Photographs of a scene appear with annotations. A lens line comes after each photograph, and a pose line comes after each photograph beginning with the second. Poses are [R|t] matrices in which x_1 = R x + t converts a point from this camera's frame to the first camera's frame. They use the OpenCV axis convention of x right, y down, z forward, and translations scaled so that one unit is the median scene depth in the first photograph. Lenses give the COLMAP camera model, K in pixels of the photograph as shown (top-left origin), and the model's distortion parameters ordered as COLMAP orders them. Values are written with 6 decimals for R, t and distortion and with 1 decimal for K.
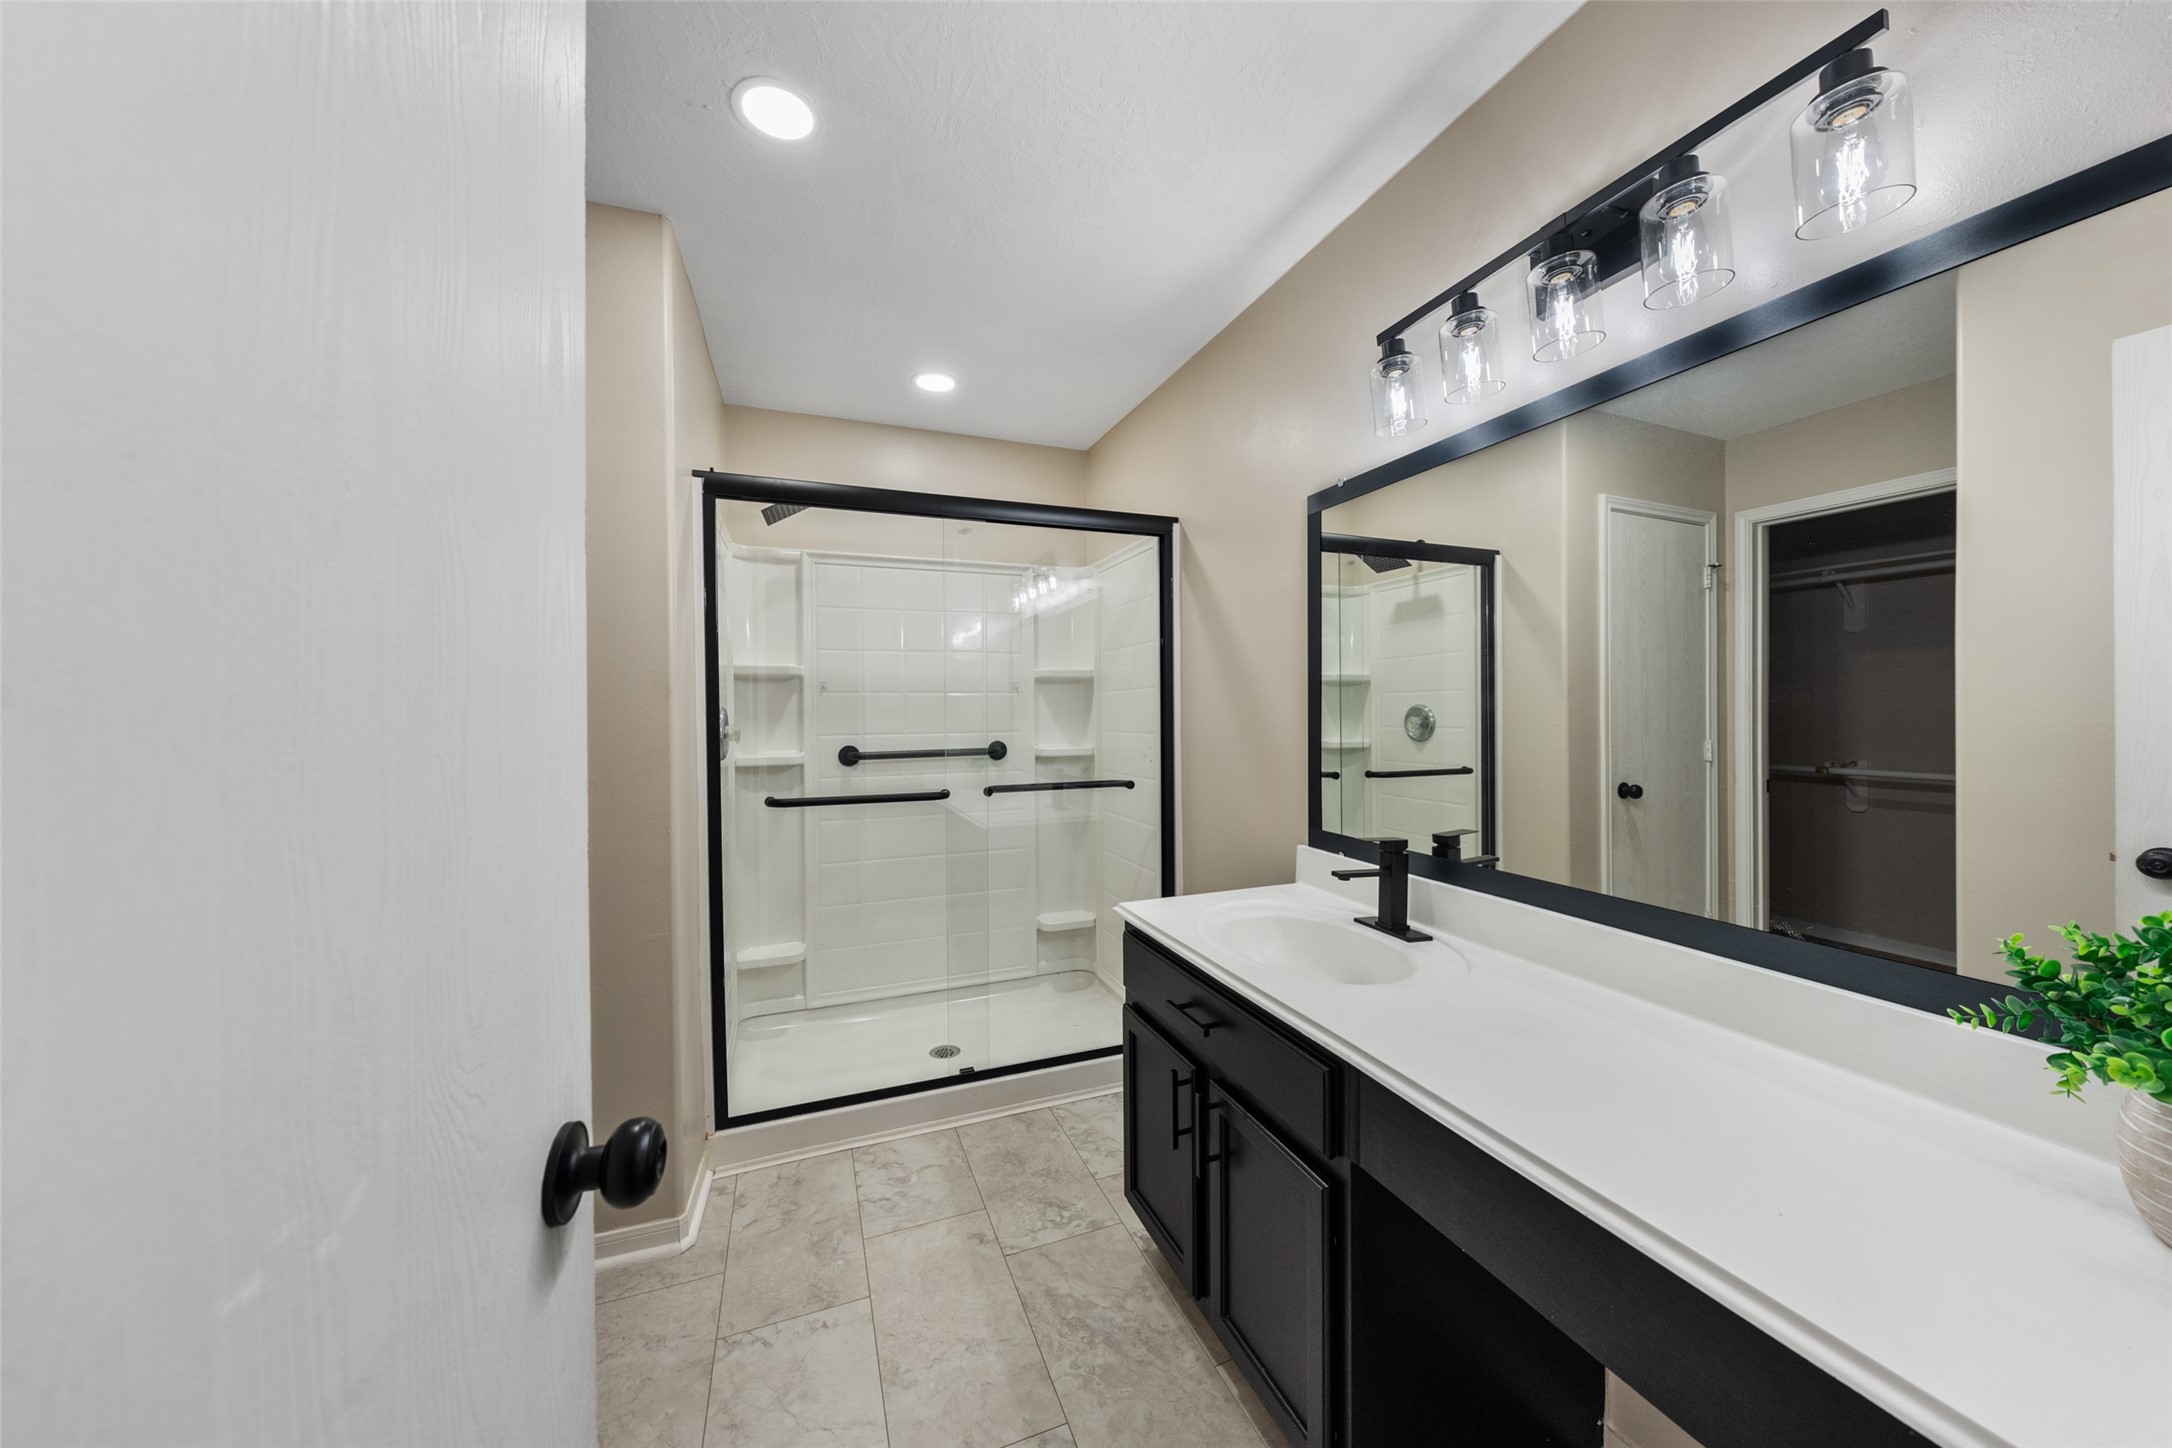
lens RADIAL K [[734.7, 0, 1080.5], [0, 734.7, 722.3], [0, 0, 1]] dist [-0.004322, 0.000961]
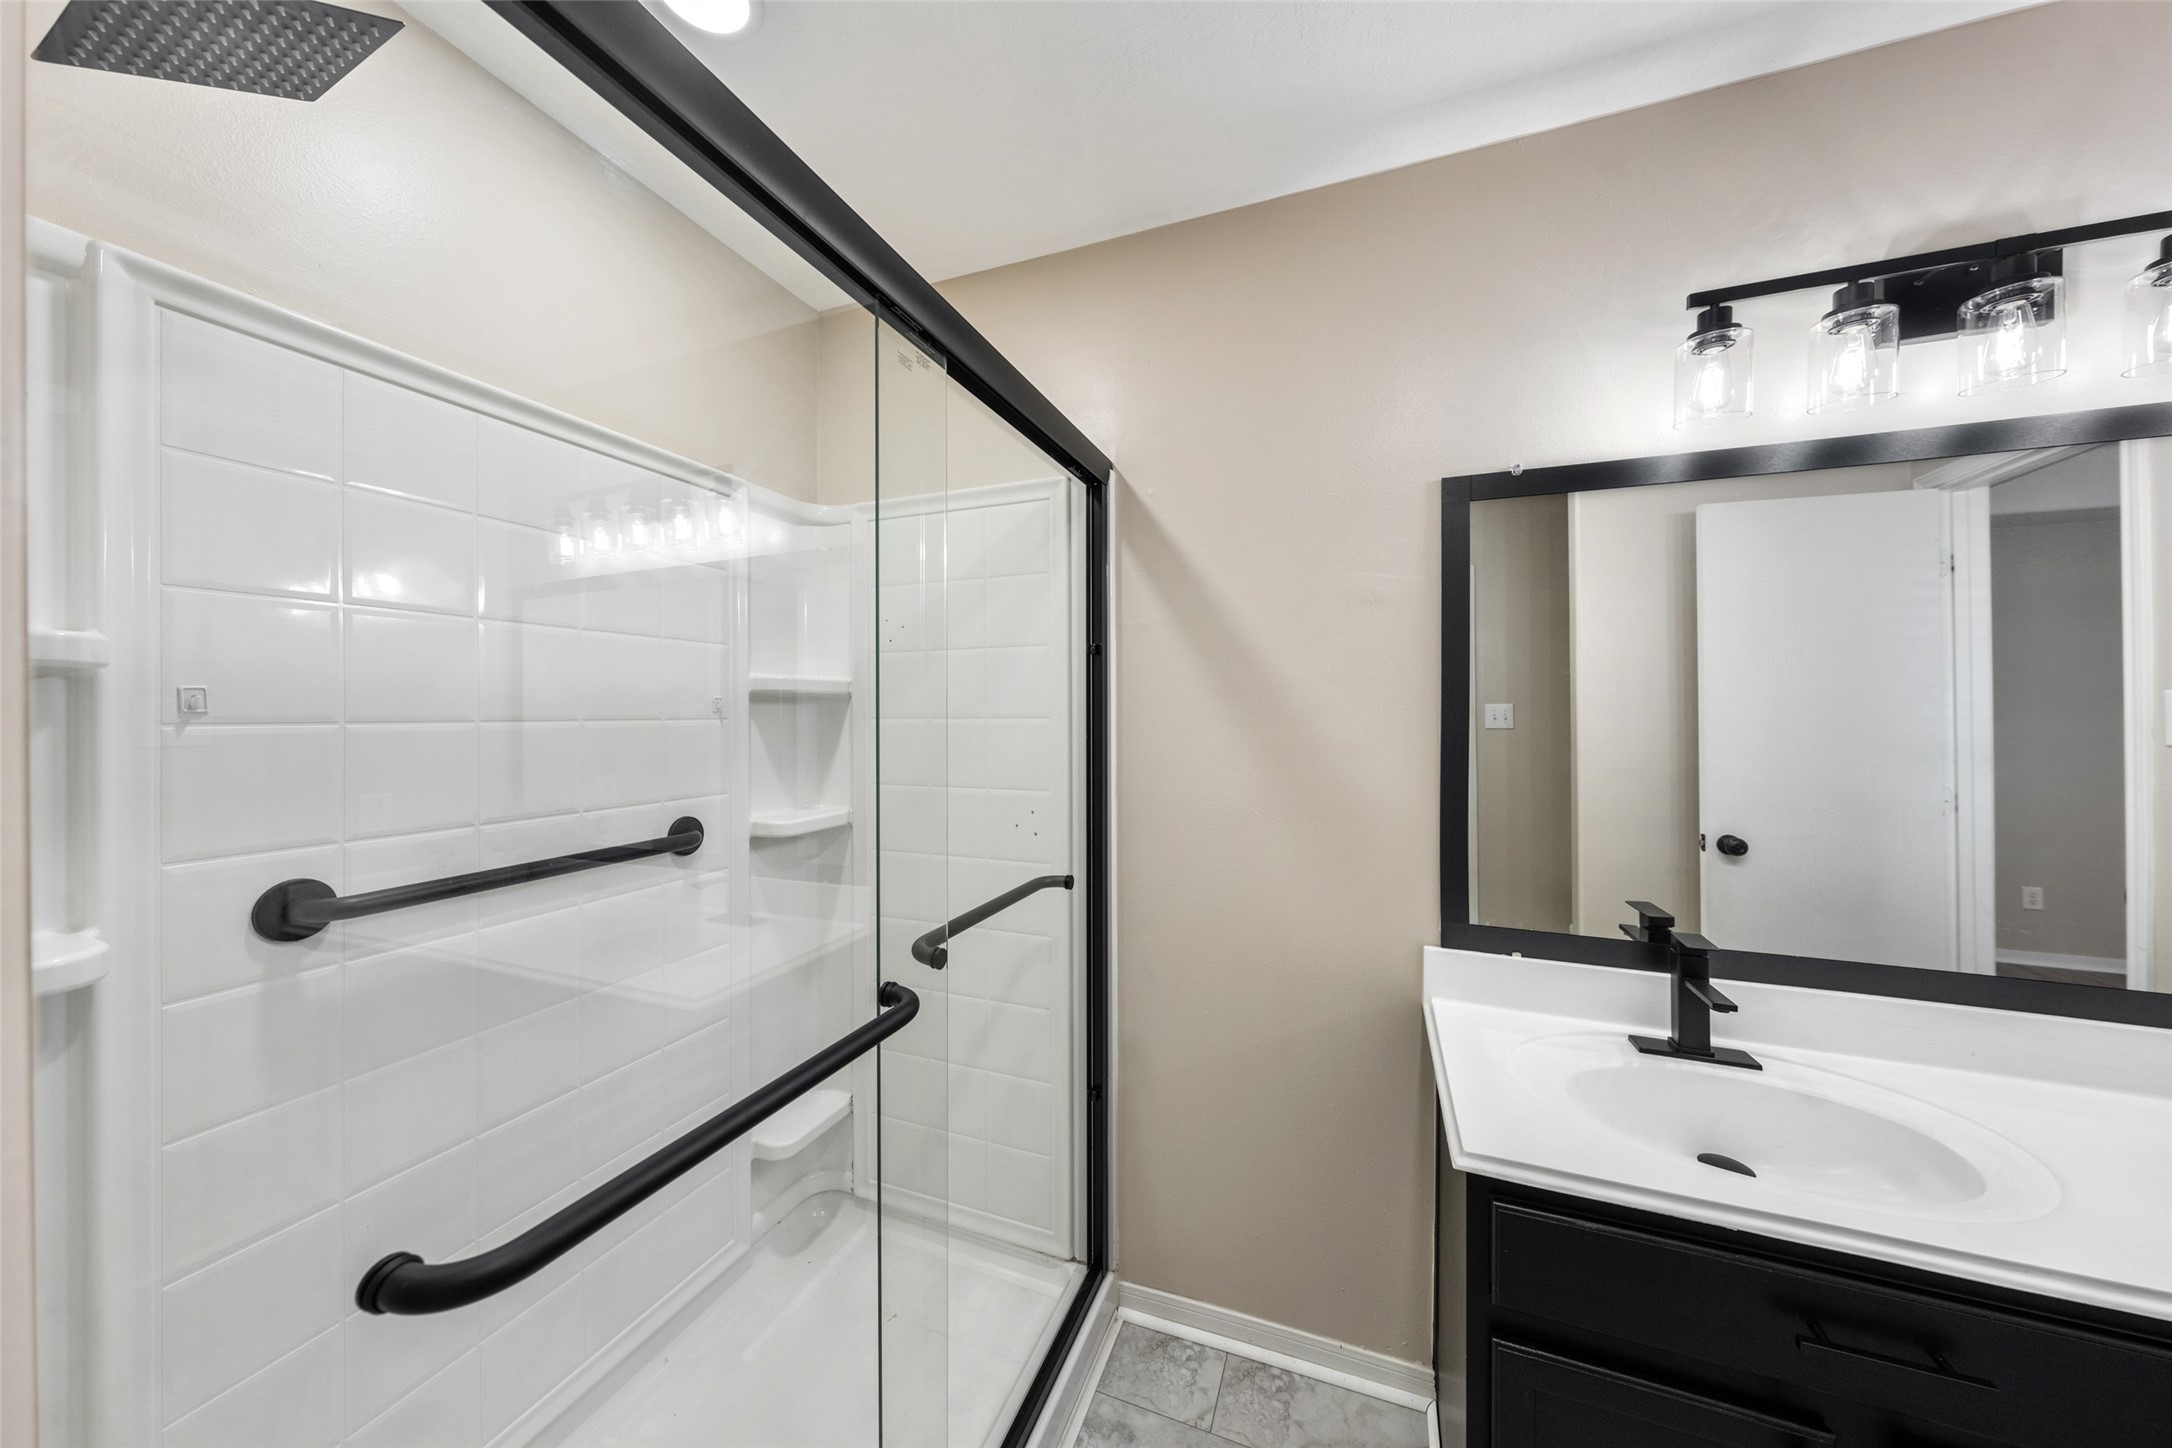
lens RADIAL K [[734.7, 0, 1081.4], [0, 734.7, 722.0], [0, 0, 1]] dist [-0.004322, 0.000961]
pose [[0.678313, 0.001560, 0.734772, -0.512112], [0.004637, 0.999969, -0.006404, -0.059809], [-0.734759, 0.007751, 0.678284, 0.806698]]
